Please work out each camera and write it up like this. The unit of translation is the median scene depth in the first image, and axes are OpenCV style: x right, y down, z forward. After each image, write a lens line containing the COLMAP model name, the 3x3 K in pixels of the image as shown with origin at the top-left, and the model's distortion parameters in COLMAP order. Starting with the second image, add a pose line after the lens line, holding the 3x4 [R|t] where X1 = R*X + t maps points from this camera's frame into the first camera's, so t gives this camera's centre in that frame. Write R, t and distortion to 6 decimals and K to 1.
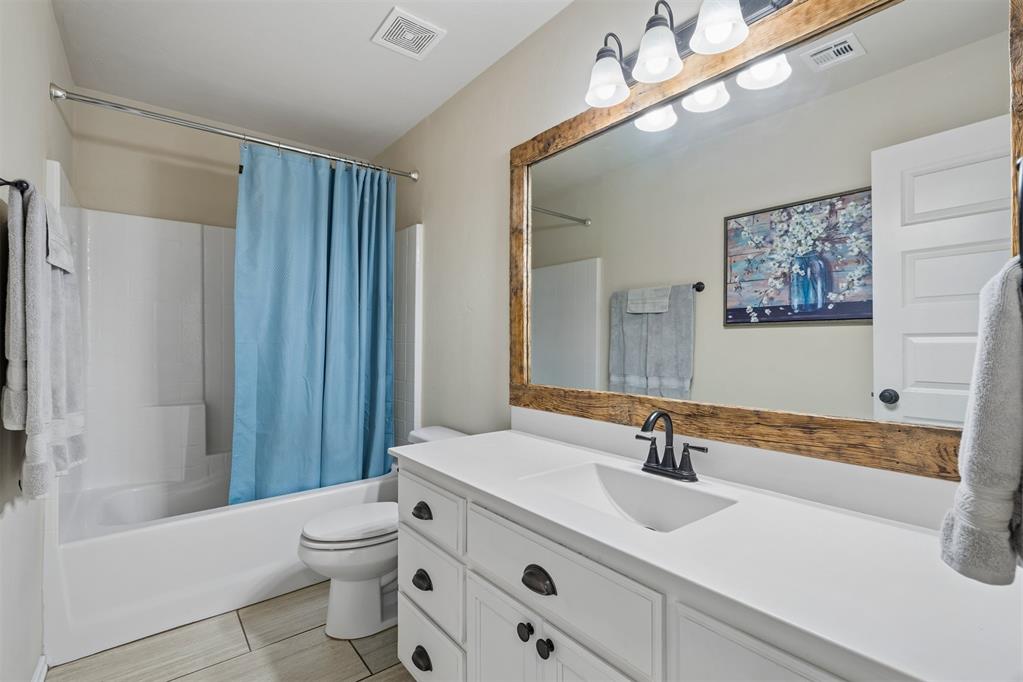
lens RADIAL K [[474.7, 0, 507.1], [0, 474.7, 339.9], [0, 0, 1]] dist [-0.009979, 0.000566]
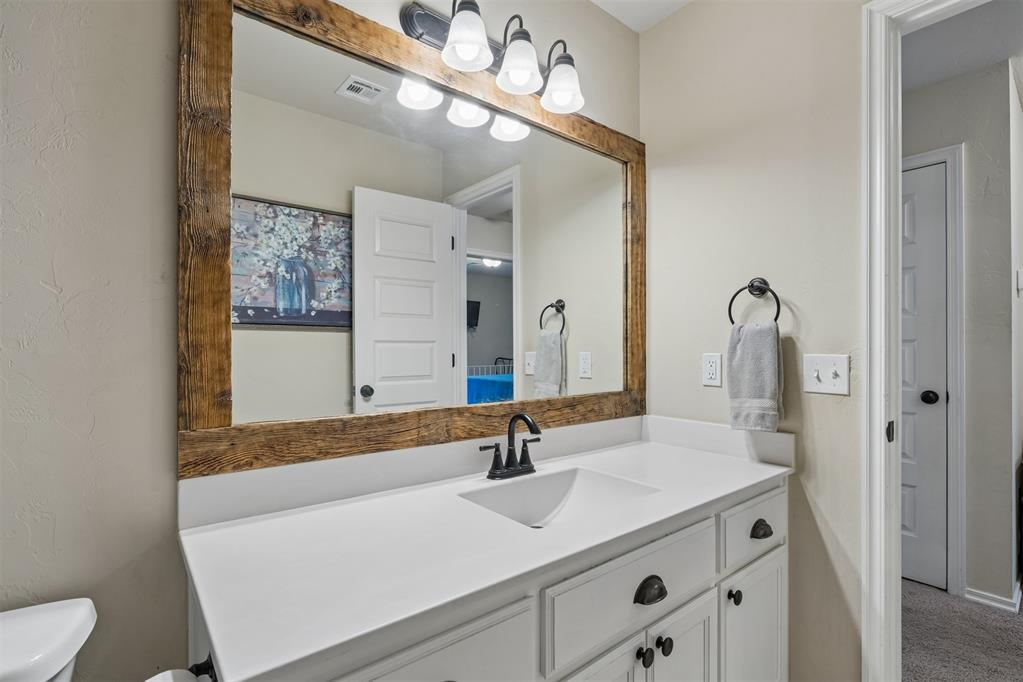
lens RADIAL K [[474.7, 0, 519.9], [0, 474.7, 348.8], [0, 0, 1]] dist [-0.009979, 0.000566]
pose [[-0.028983, -0.001865, 0.999578, -0.409253], [-0.008338, 0.999964, 0.001624, 0.003934], [-0.999545, -0.008287, -0.028998, 0.591151]]
